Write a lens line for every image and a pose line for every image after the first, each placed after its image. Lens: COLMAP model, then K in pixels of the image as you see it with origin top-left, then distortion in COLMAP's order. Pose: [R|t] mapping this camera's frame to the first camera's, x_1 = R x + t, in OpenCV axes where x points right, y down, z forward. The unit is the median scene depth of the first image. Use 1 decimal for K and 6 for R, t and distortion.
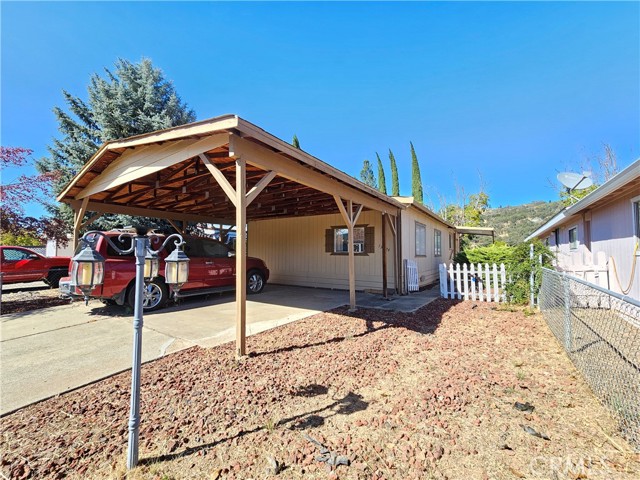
lens RADIAL K [[265.9, 0, 336.8], [0, 265.9, 243.0], [0, 0, 1]] dist [-0.000344, -0.000029]
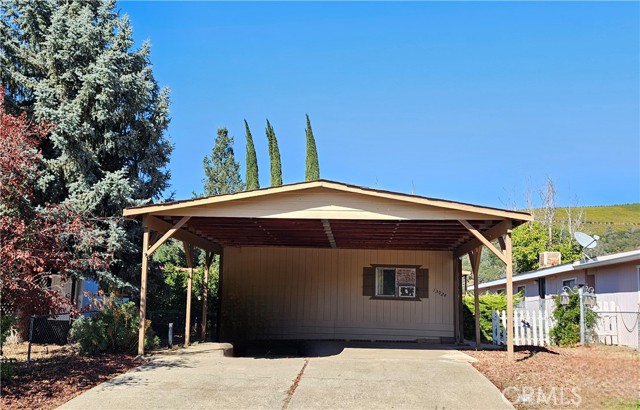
lens RADIAL K [[583.8, 0, 319.9], [0, 583.8, 235.9], [0, 0, 1]] dist [0.000562, 0.002429]
pose [[0.866652, 0.079165, 0.492592, -1.185943], [-0.041468, 0.995344, -0.087005, 0.015691], [-0.497186, 0.054976, 0.865900, -0.553280]]
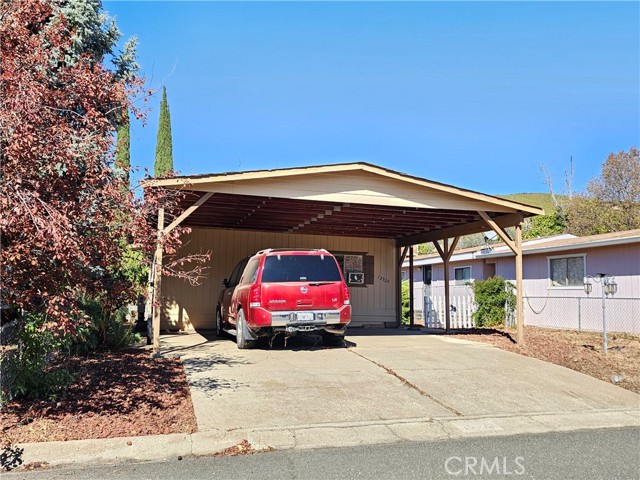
lens RADIAL K [[580.8, 0, 320.0], [0, 580.8, 240.0], [0, 0, 1]] dist [0.006044, -0.002189]
pose [[0.628435, 0.084114, 0.773301, -1.565201], [-0.048193, 0.996437, -0.069221, 0.033216], [-0.776368, 0.006233, 0.630249, -0.128413]]
